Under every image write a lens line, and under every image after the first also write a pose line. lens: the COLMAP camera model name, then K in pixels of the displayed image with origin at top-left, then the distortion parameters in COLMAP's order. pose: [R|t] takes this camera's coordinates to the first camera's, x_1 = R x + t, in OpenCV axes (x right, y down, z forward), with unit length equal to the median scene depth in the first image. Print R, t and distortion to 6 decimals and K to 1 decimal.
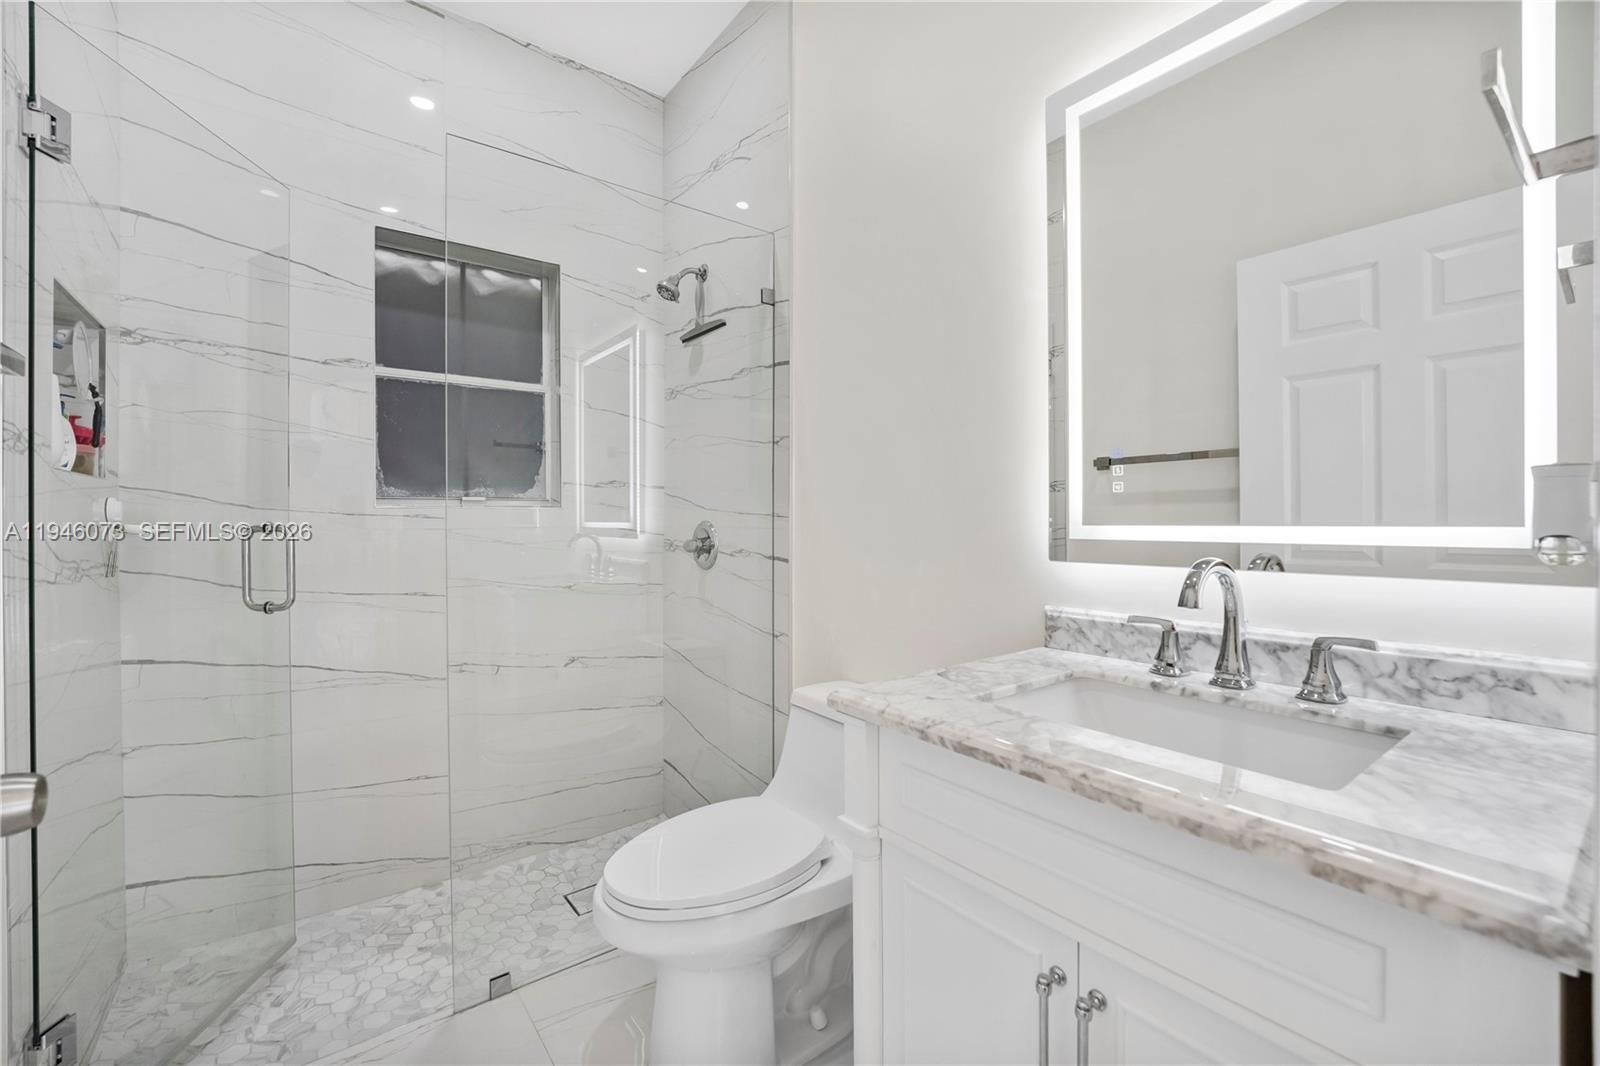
lens RADIAL K [[667.6, 0, 802.3], [0, 667.6, 537.0], [0, 0, 1]] dist [-0.010027, -0.000562]
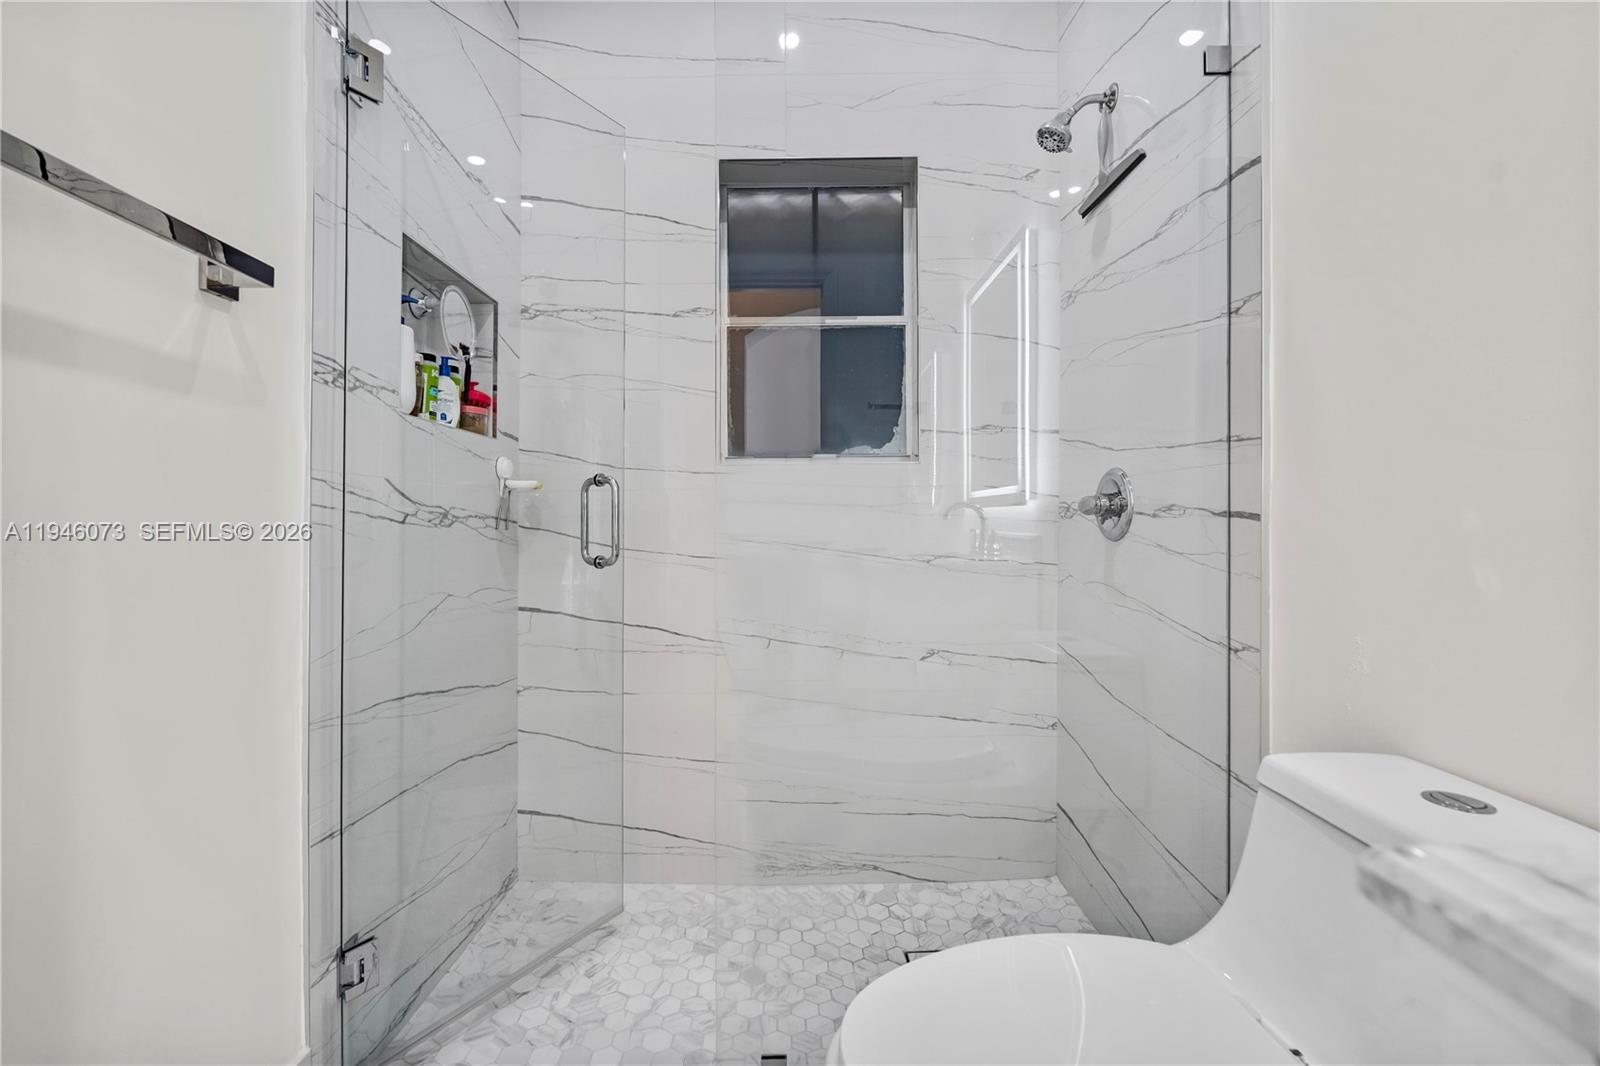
lens RADIAL K [[659.4, 0, 795.9], [0, 659.4, 546.6], [0, 0, 1]] dist [-0.024988, -0.000057]
pose [[0.788802, 0.011992, -0.614530, 0.007996], [-0.005481, 0.999907, 0.012477, 0.054434], [0.614623, -0.006473, 0.788795, 0.322022]]
